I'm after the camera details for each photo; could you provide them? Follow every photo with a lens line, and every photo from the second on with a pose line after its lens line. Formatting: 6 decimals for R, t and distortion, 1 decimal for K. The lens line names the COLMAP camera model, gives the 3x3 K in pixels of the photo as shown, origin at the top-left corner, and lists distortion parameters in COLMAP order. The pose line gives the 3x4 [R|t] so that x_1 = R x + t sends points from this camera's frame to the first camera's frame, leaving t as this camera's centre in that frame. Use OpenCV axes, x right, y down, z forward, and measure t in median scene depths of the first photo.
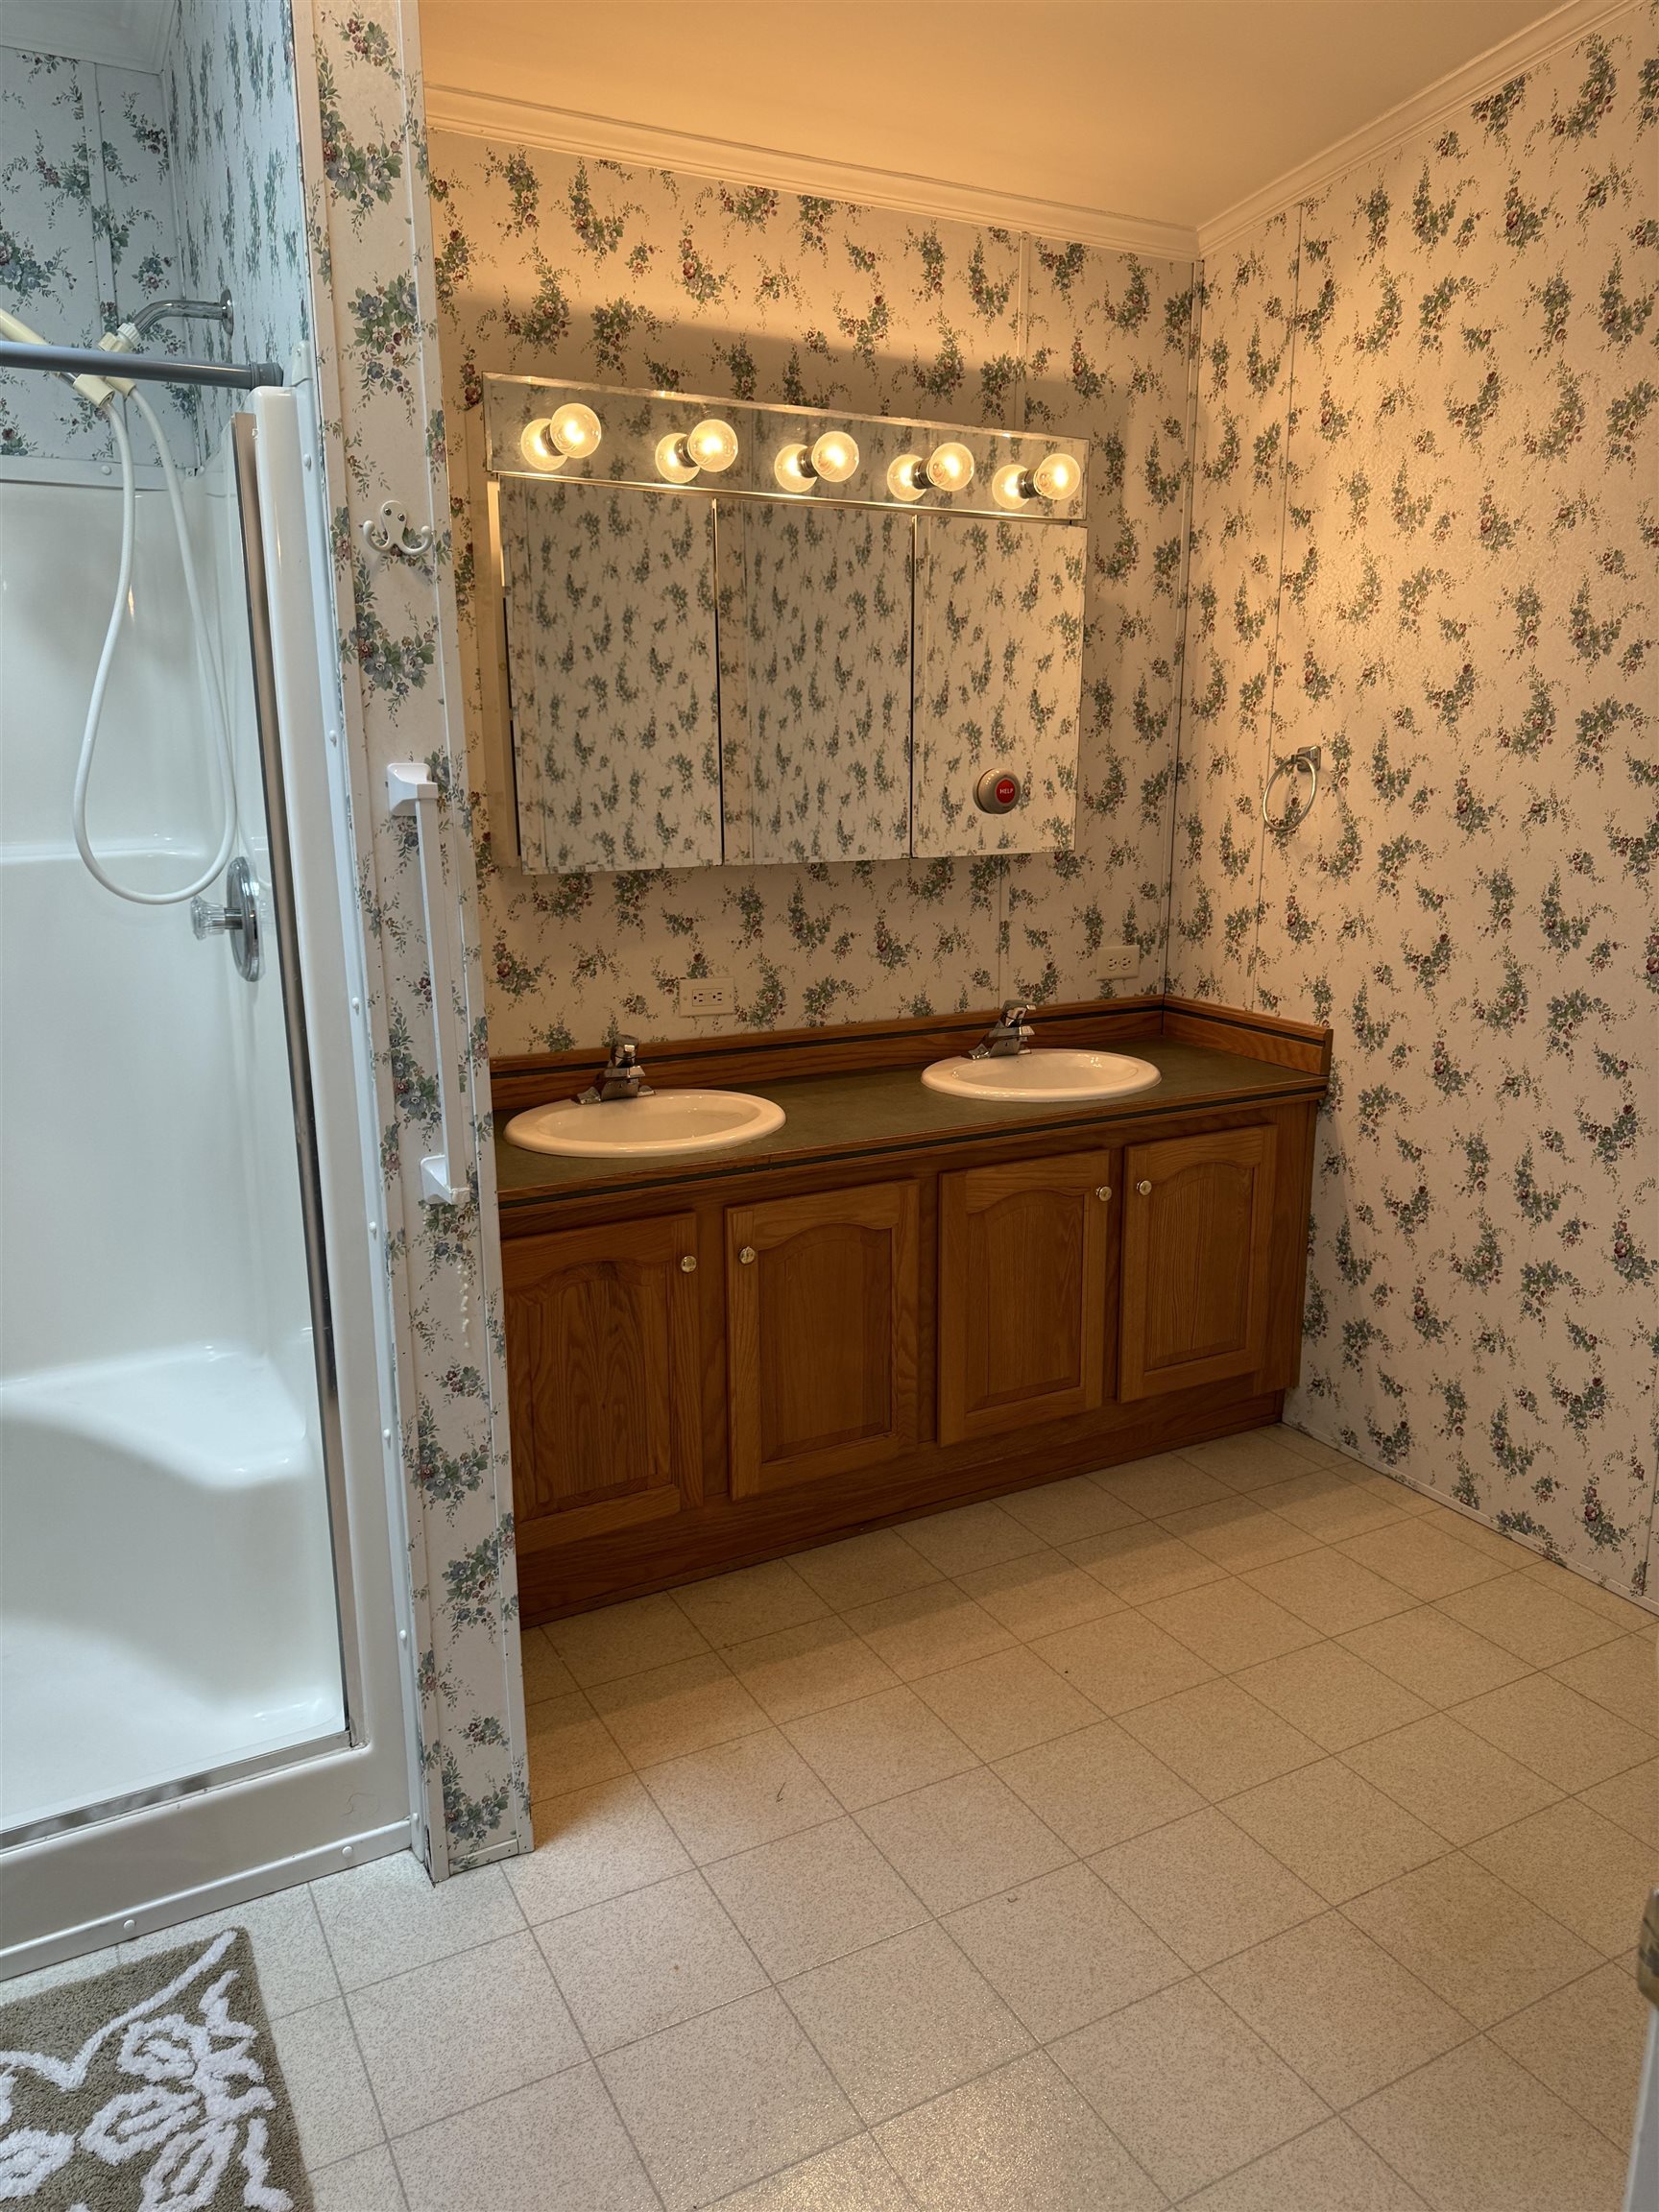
lens RADIAL K [[1569.8, 0, 817.4], [0, 1569.8, 1106.8], [0, 0, 1]] dist [0.022252, -0.017136]
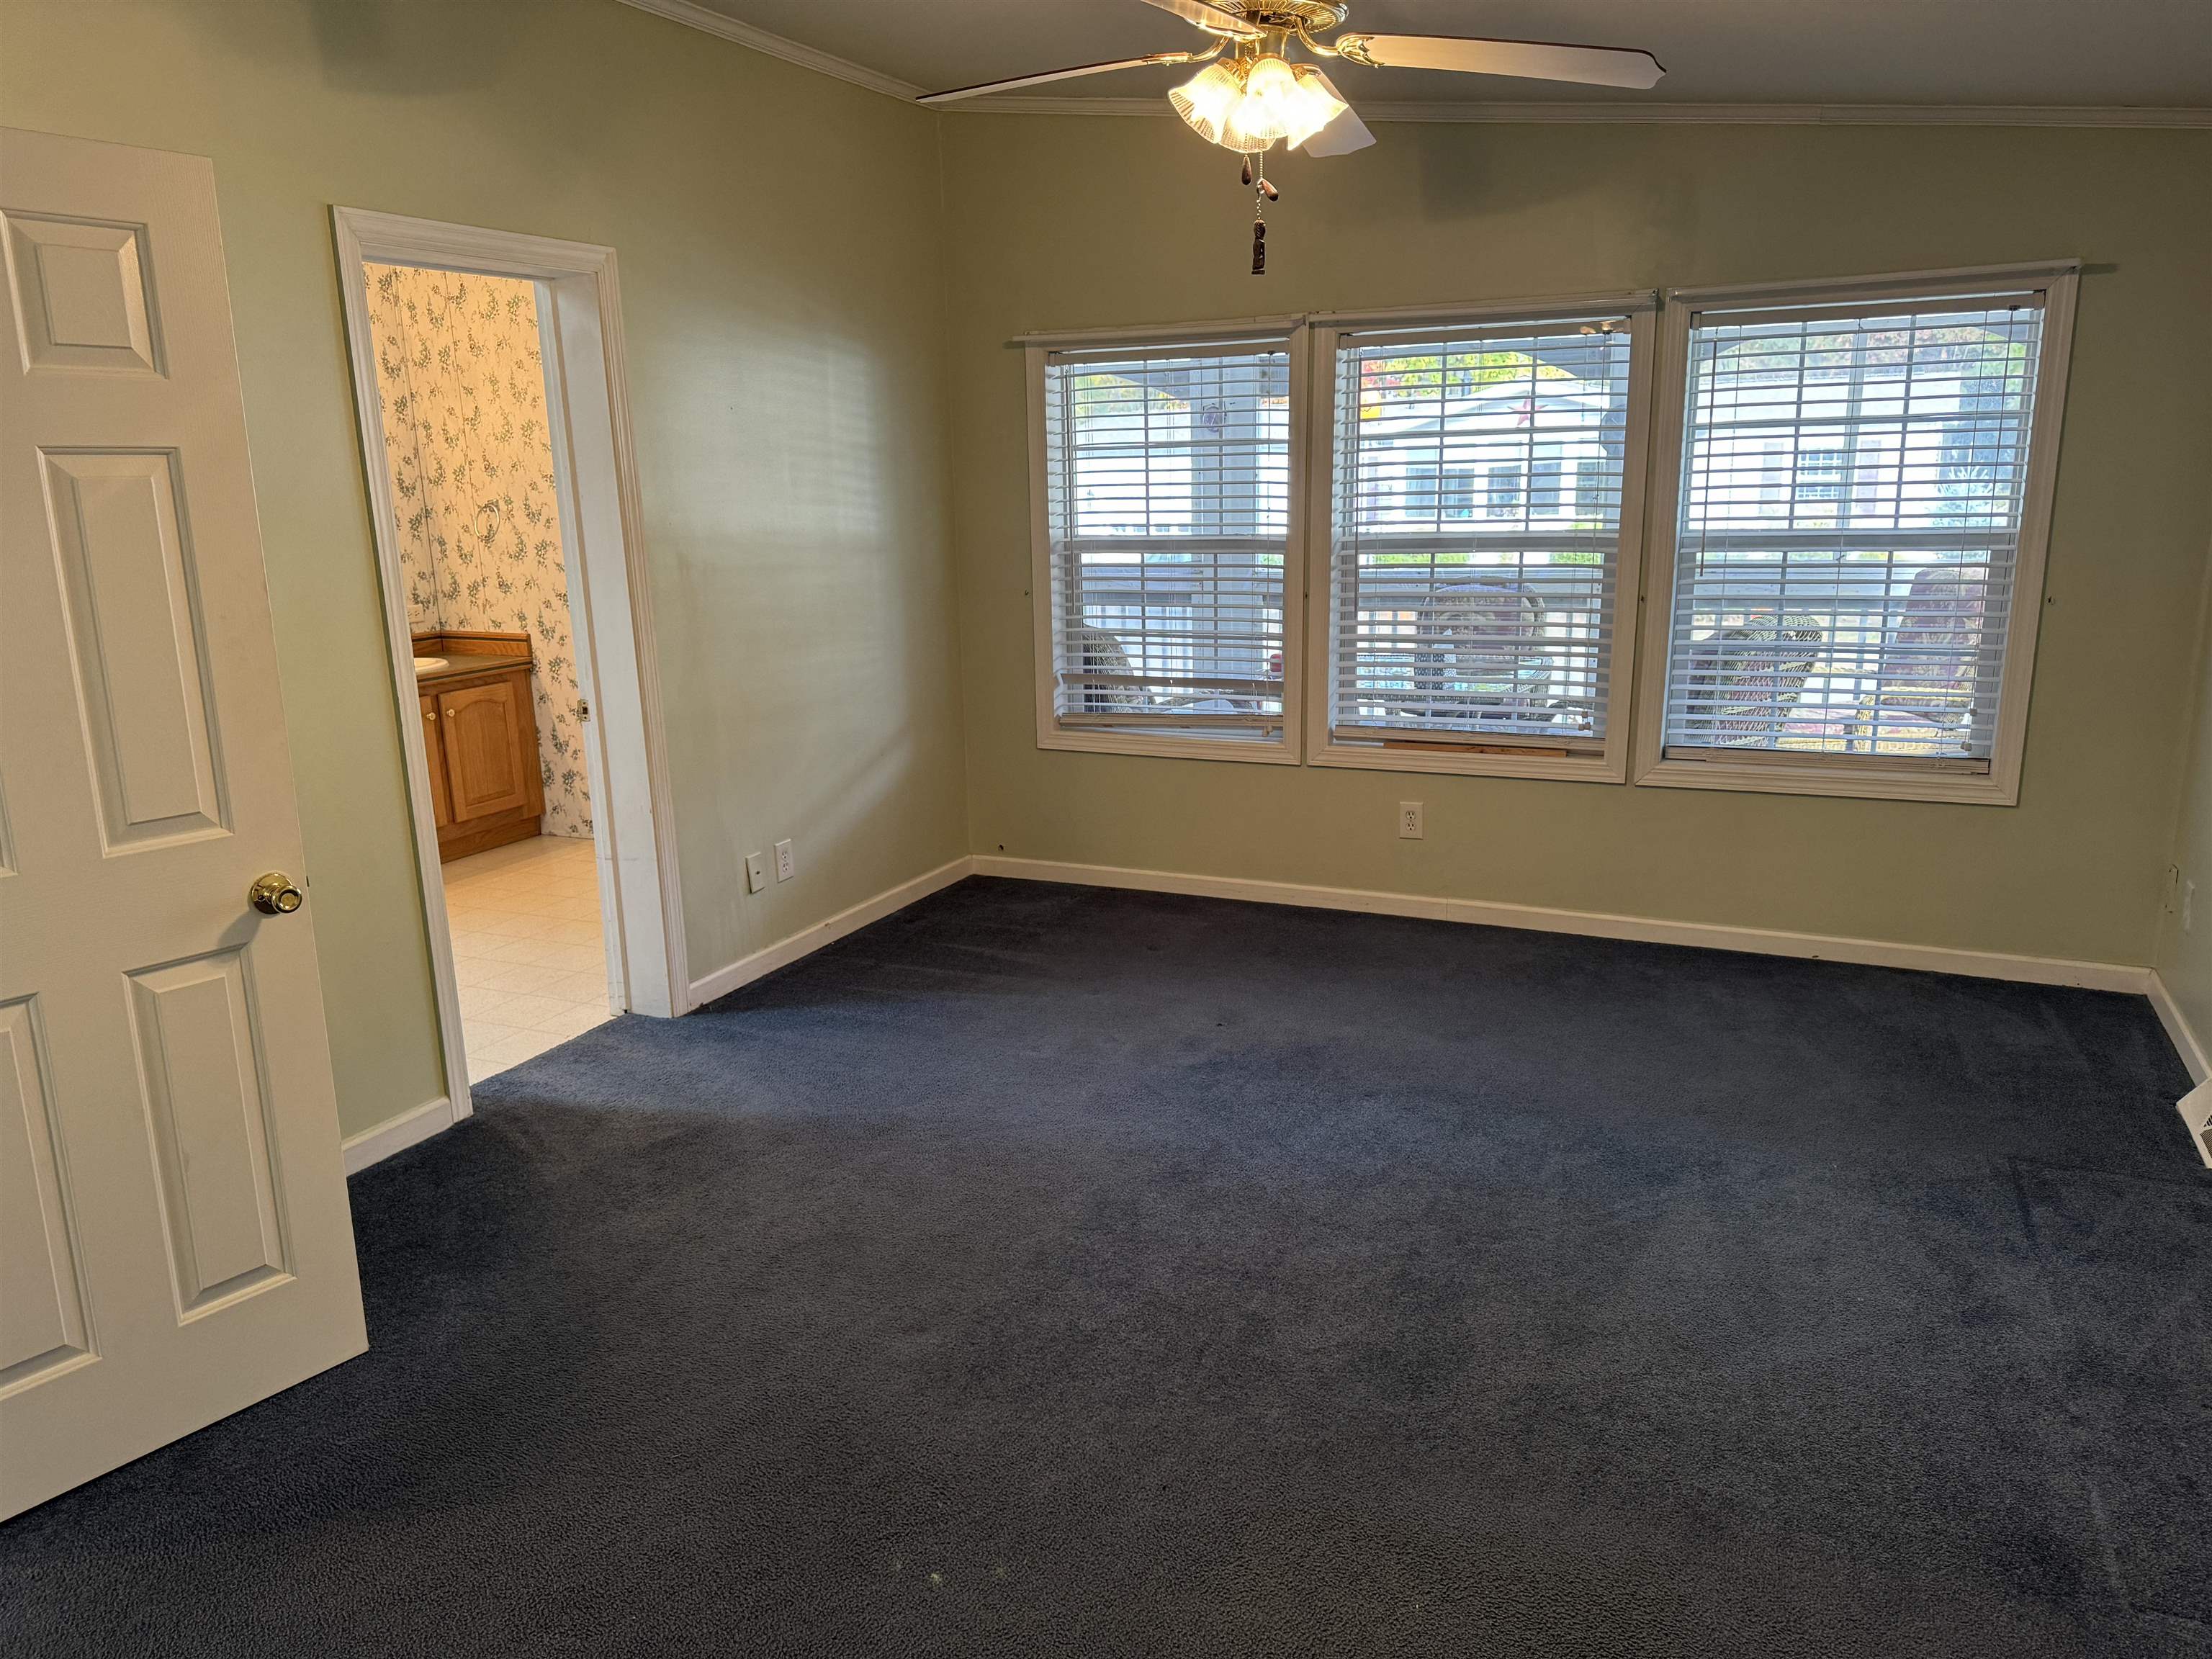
lens RADIAL K [[1569.8, 0, 1110.3], [0, 1569.8, 847.1], [0, 0, 1]] dist [0.022252, -0.017136]
pose [[0.795014, -0.164079, 0.583978, -0.333793], [0.159921, 0.985357, 0.059141, 0.233543], [-0.585131, 0.046372, 0.809612, -1.153109]]
